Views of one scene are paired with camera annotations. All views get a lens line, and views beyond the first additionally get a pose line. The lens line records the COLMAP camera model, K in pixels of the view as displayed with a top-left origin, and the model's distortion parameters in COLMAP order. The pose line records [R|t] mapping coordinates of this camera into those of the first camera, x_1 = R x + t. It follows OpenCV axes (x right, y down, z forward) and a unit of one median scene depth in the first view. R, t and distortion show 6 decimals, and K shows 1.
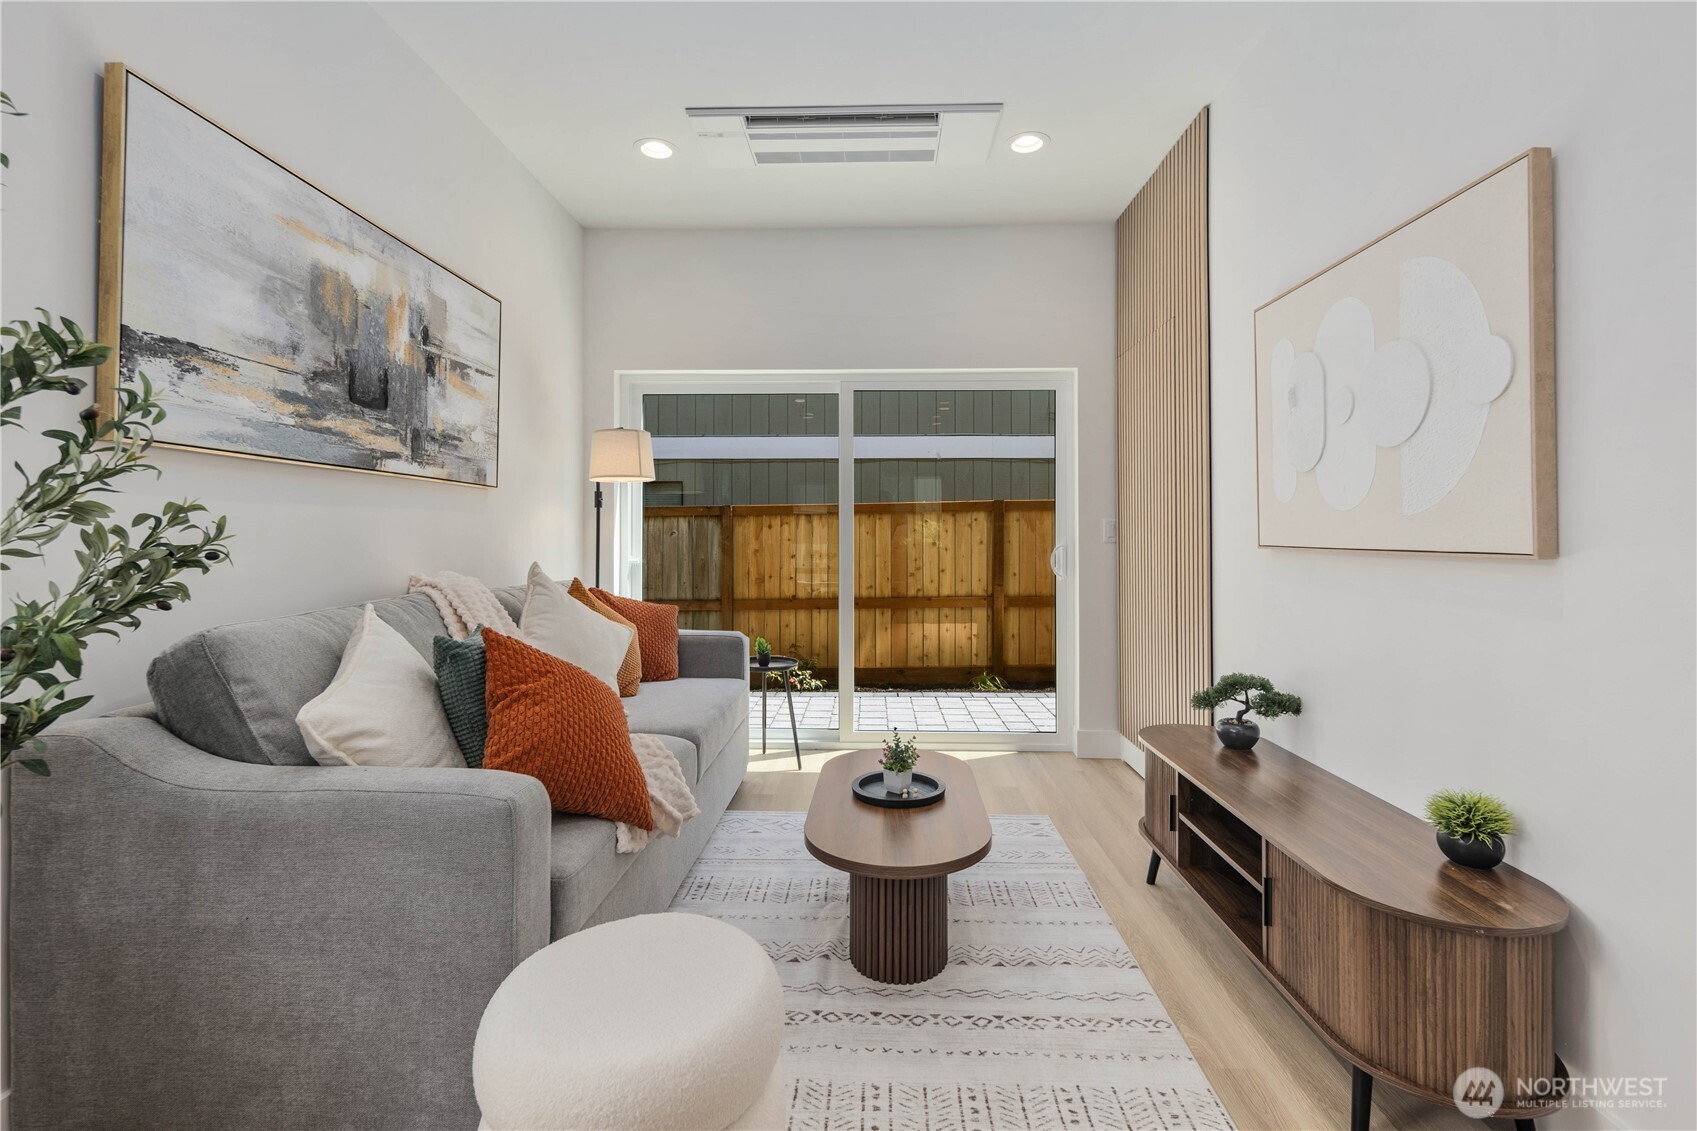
lens RADIAL K [[752.8, 0, 858.9], [0, 752.8, 533.0], [0, 0, 1]] dist [0.005390, -0.003002]
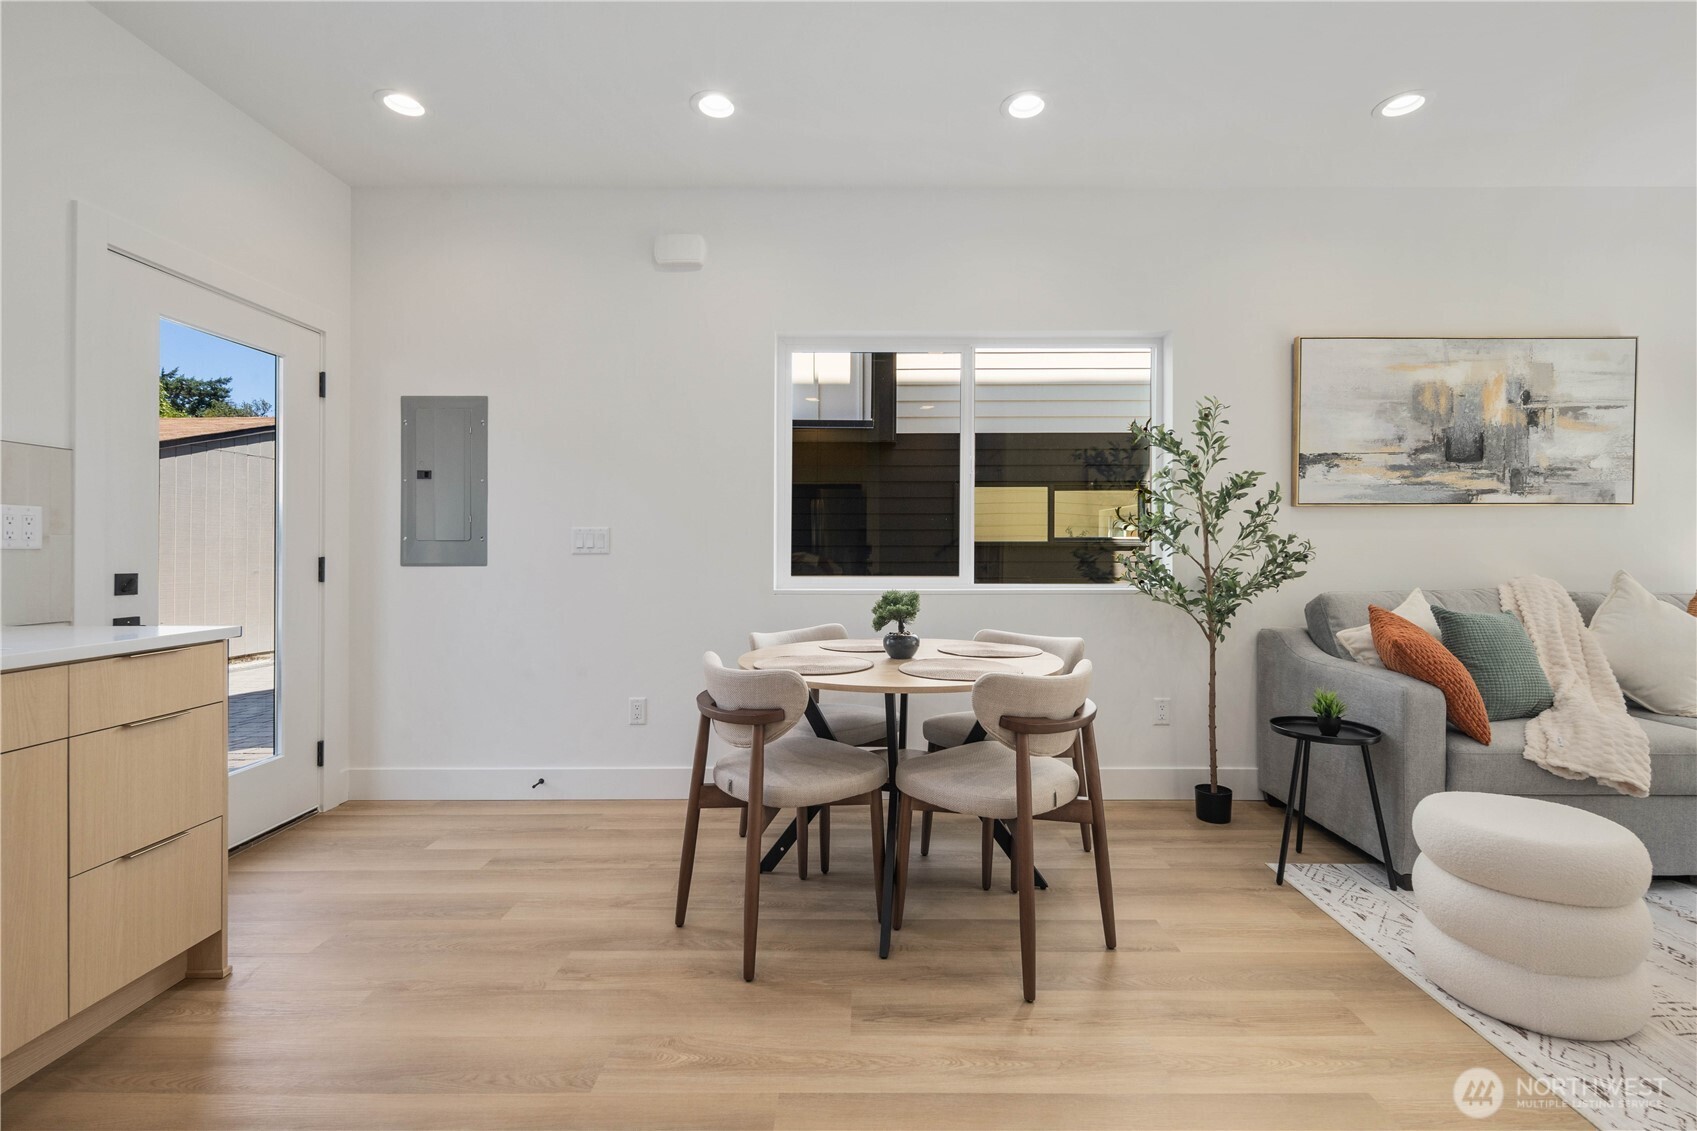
lens RADIAL K [[741.1, 0, 864.3], [0, 741.1, 555.7], [0, 0, 1]] dist [0.008290, -0.004632]
pose [[0.028430, 0.006359, -0.999576, 0.759082], [0.007268, 0.999952, 0.006568, 0.001120], [0.999569, -0.007452, 0.028383, -0.224928]]
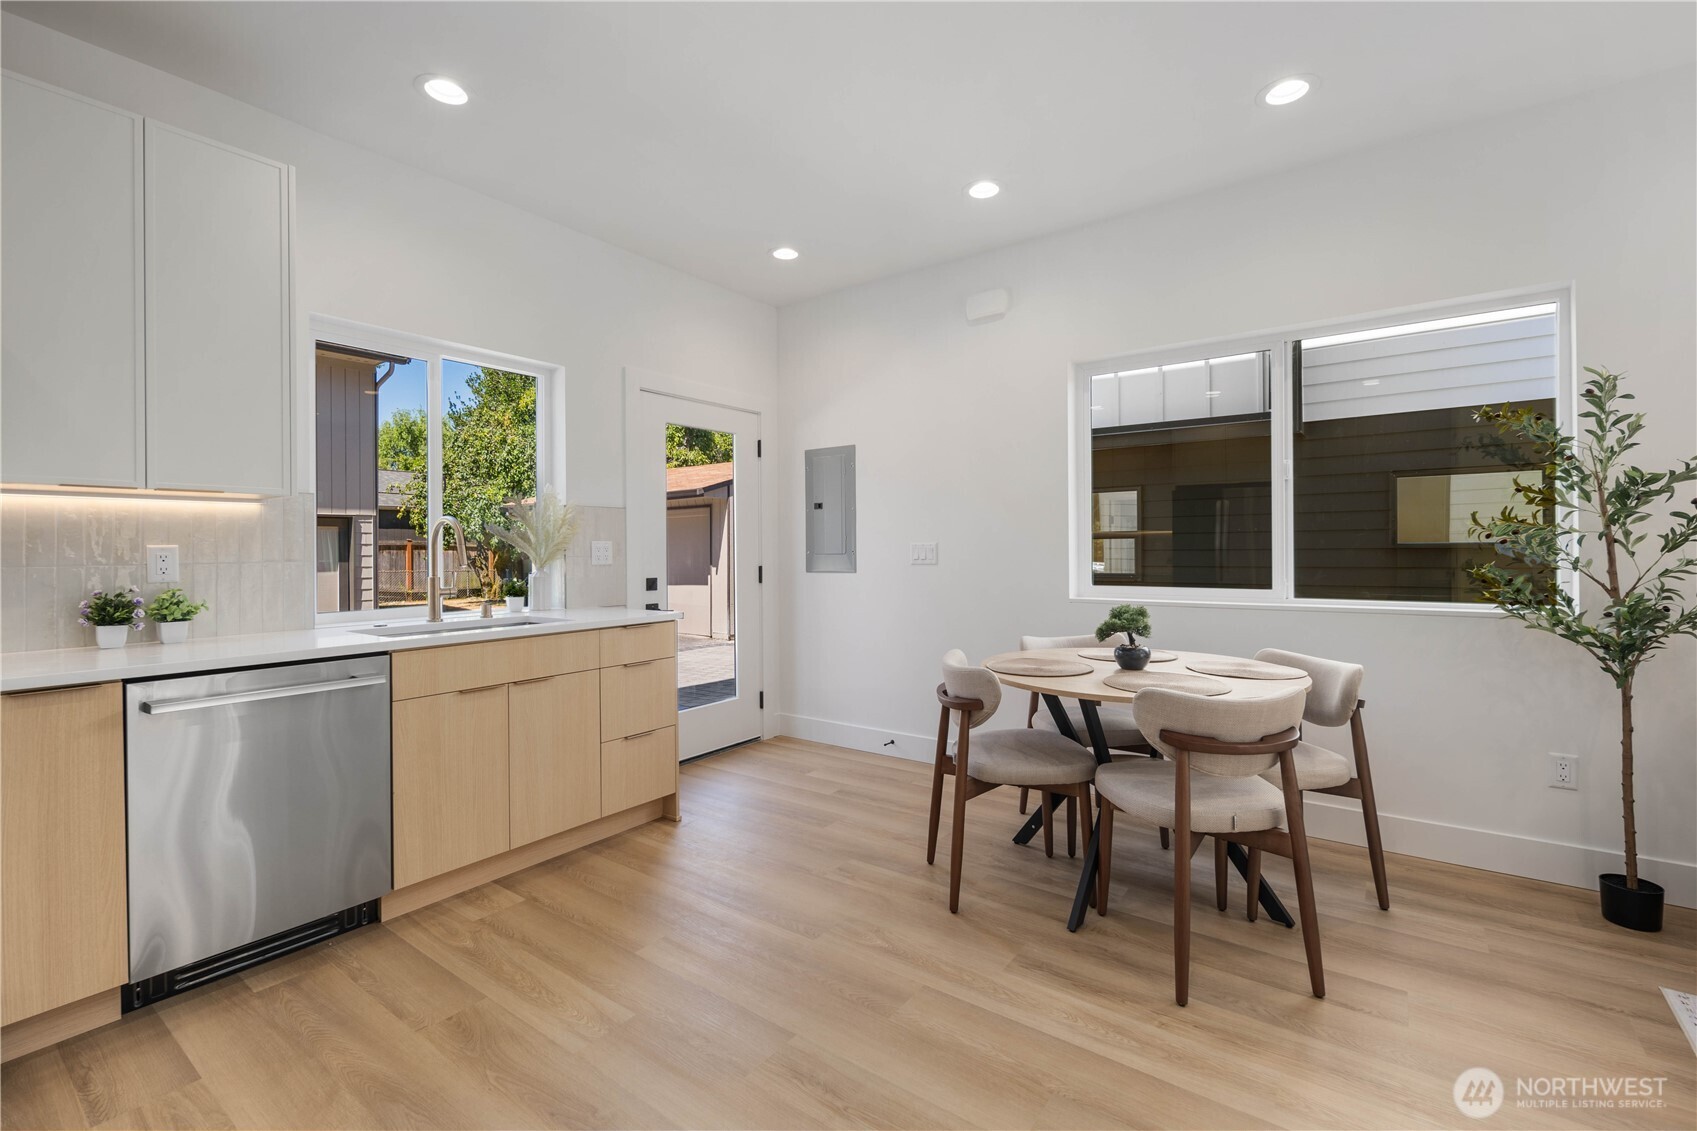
lens RADIAL K [[741.1, 0, 848.8], [0, 741.1, 548.0], [0, 0, 1]] dist [0.008290, -0.004632]
pose [[-0.568895, 0.004339, -0.822398, 0.868319], [0.014249, 0.999888, -0.004581, -0.029095], [0.822286, -0.014325, -0.568894, 0.145694]]
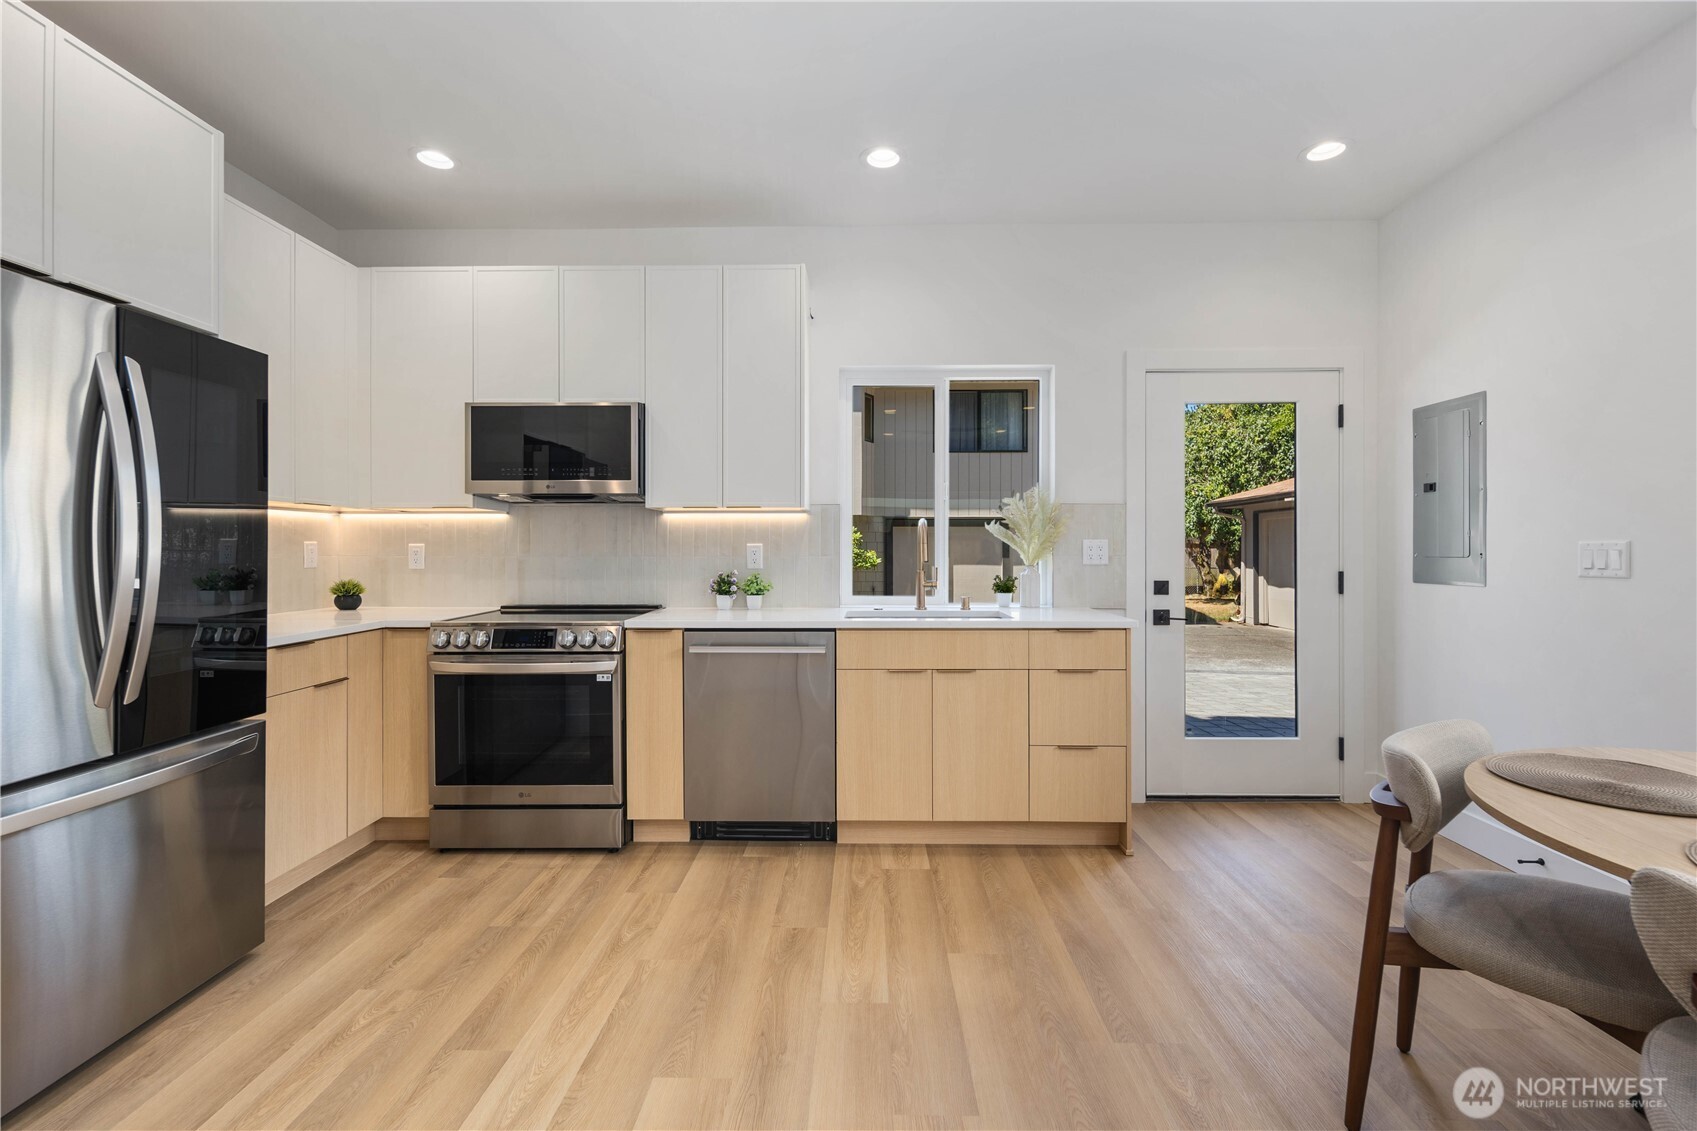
lens RADIAL K [[741.1, 0, 848.3], [0, 741.1, 550.9], [0, 0, 1]] dist [0.008290, -0.004632]
pose [[-0.999989, 0.000887, -0.004519, 0.375927], [0.000907, 0.999990, -0.004472, -0.029798], [0.004515, -0.004476, -0.999980, 0.322063]]
